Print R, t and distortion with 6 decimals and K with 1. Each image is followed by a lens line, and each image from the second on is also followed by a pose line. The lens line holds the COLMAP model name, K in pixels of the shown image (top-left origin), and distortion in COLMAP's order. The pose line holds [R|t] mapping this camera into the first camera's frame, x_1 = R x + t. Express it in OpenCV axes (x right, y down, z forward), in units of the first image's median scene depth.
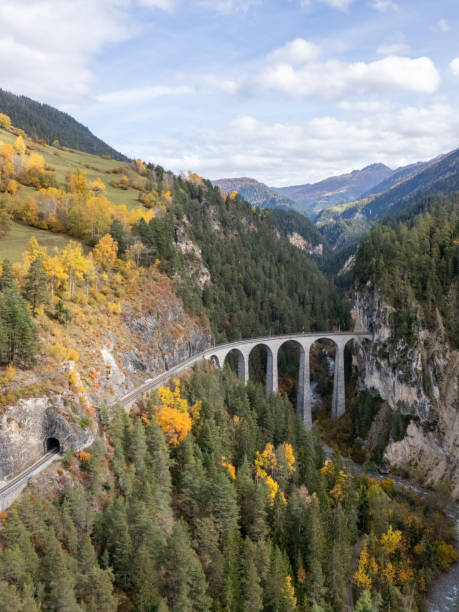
lens RADIAL K [[594.4, 0, 232.8], [0, 594.4, 306.7], [0, 0, 1]] dist [0.118225, -0.195563]
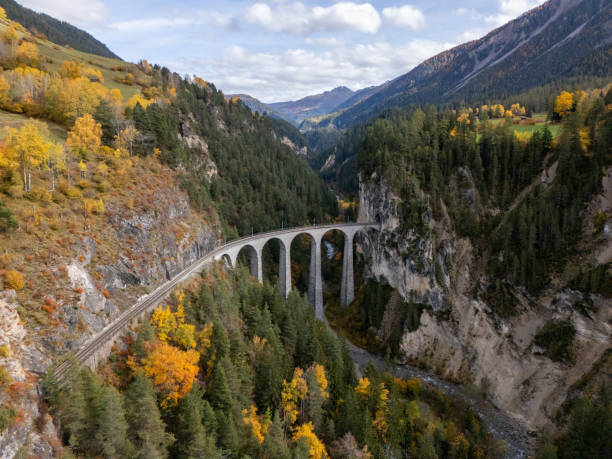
lens RADIAL K [[447.2, 0, 308.5], [0, 447.2, 229.7], [0, 0, 1]] dist [0.081172, -0.074606]
pose [[0.986916, -0.027385, 0.158890, -0.011915], [0.015327, 0.996942, 0.076626, -0.006062], [-0.160503, -0.073188, 0.984318, 0.265935]]
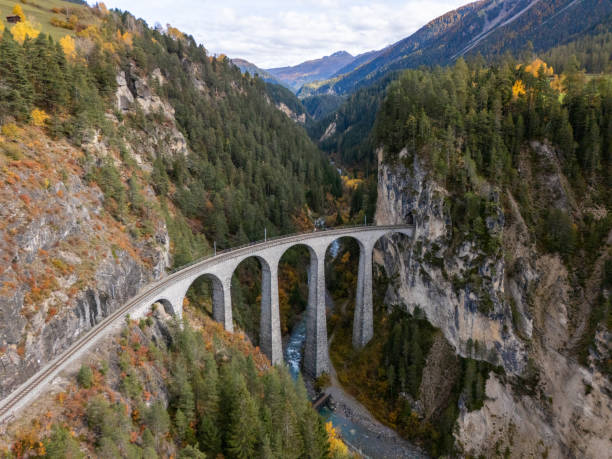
lens RADIAL K [[447.2, 0, 308.5], [0, 447.2, 229.7], [0, 0, 1]] dist [0.081172, -0.074606]
pose [[0.986445, -0.039453, 0.159276, 0.032859], [0.016318, 0.989440, 0.144022, -0.029895], [-0.163276, -0.139470, 0.976672, 0.530992]]
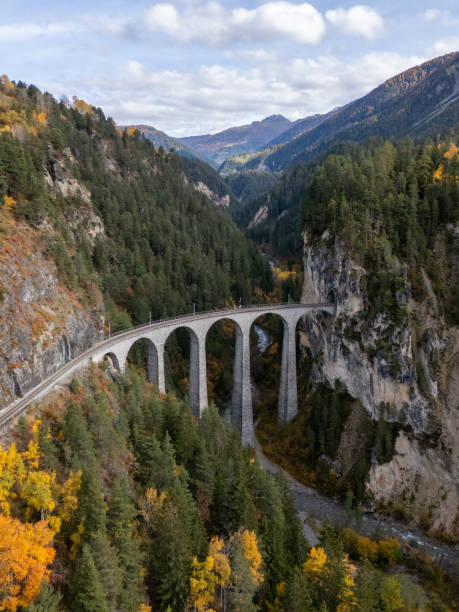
lens RADIAL K [[594.4, 0, 232.8], [0, 594.4, 306.7], [0, 0, 1]] dist [0.118225, -0.195563]
pose [[0.986642, -0.029330, 0.160244, -0.002323], [0.016993, 0.996822, 0.077825, -0.011259], [-0.162018, -0.074063, 0.984005, 0.323974]]
